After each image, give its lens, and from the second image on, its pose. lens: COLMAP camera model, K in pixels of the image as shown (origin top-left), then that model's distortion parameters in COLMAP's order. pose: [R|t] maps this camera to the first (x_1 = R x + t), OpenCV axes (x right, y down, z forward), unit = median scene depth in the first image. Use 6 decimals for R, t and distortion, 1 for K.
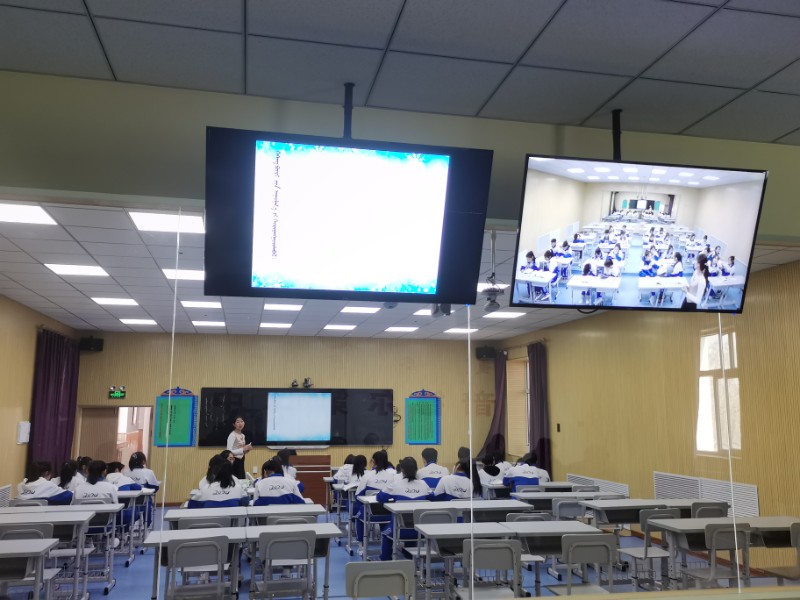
lens RADIAL K [[632.4, 0, 407.0], [0, 632.4, 320.9], [0, 0, 1]] dist [0.042229, -0.003420]
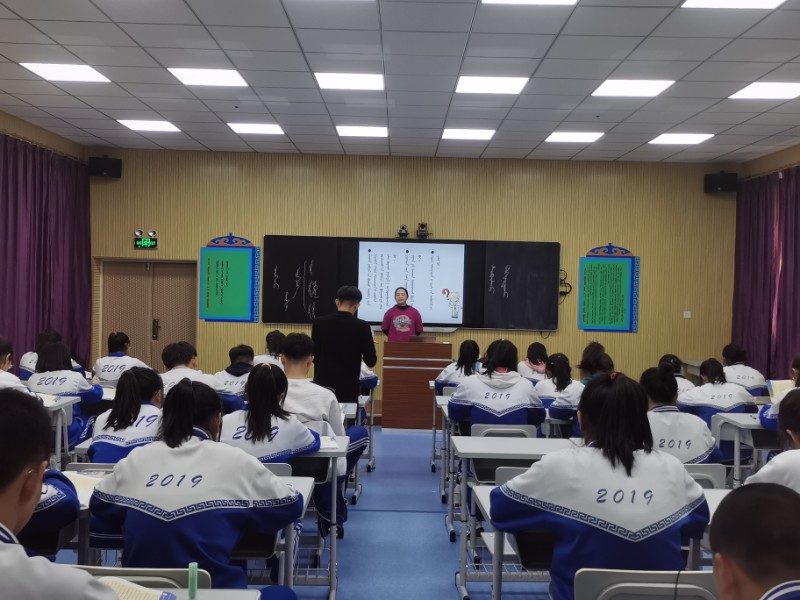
lens RADIAL K [[871.2, 0, 403.9], [0, 871.2, 300.5], [0, 0, 1]] dist [0.041286, 0.000000]
pose [[0.977816, 0.024929, -0.207978, 0.008798], [0.008432, 0.987403, 0.157998, 0.032015], [0.209297, -0.156247, 0.965288, 0.154736]]
